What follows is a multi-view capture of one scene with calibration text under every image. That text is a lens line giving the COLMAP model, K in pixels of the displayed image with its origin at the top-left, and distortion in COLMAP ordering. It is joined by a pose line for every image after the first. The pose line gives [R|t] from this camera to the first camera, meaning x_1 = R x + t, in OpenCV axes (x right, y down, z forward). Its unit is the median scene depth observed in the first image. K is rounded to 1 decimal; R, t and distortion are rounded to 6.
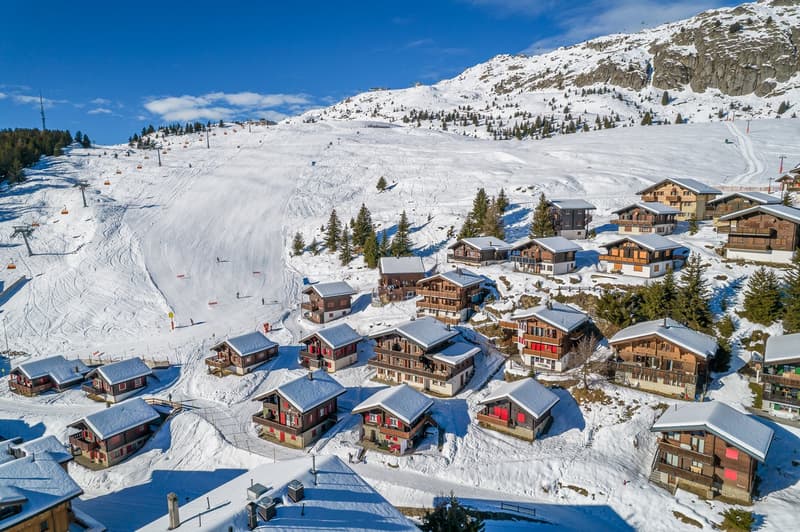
lens RADIAL K [[505.1, 0, 400.0], [0, 505.1, 266.0], [0, 0, 1]] dist [-0.042309, 0.044540]
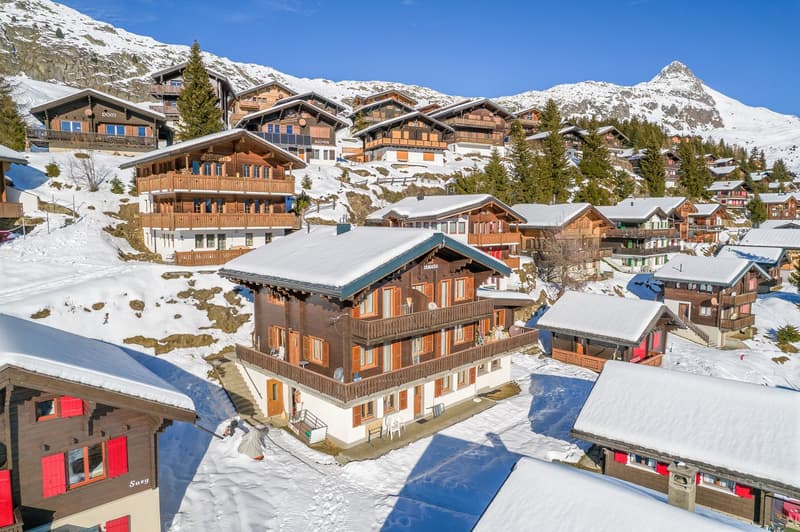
lens RADIAL K [[505.1, 0, 400.0], [0, 505.1, 266.0], [0, 0, 1]] dist [-0.042309, 0.044540]
pose [[0.202137, -0.083666, 0.975777, -0.261004], [0.122636, 0.990664, 0.059538, 0.107103], [-0.971649, 0.107630, 0.210510, 0.831768]]
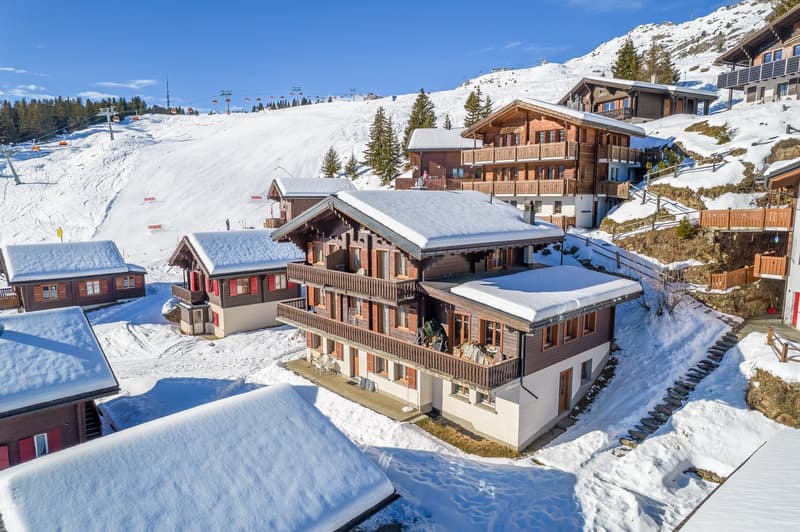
lens RADIAL K [[516.3, 0, 400.0], [0, 516.3, 266.0], [0, 0, 1]] dist [-0.085722, 0.083639]
pose [[0.972766, 0.039611, -0.228378, 0.083919], [-0.038336, 0.999215, 0.010020, 0.140033], [0.228595, -0.000992, 0.973521, 0.622409]]
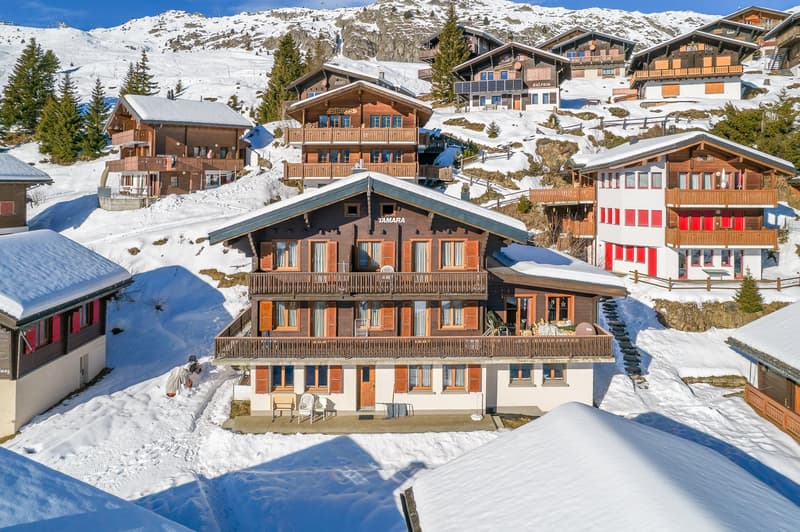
lens RADIAL K [[539.7, 0, 409.4], [0, 539.7, 164.5], [0, 0, 1]] dist [-0.041754, 0.006433]
pose [[0.811441, 0.025857, 0.583862, -0.120918], [0.068271, 0.987987, -0.138637, 0.134642], [-0.580433, 0.152357, 0.799928, 0.680553]]
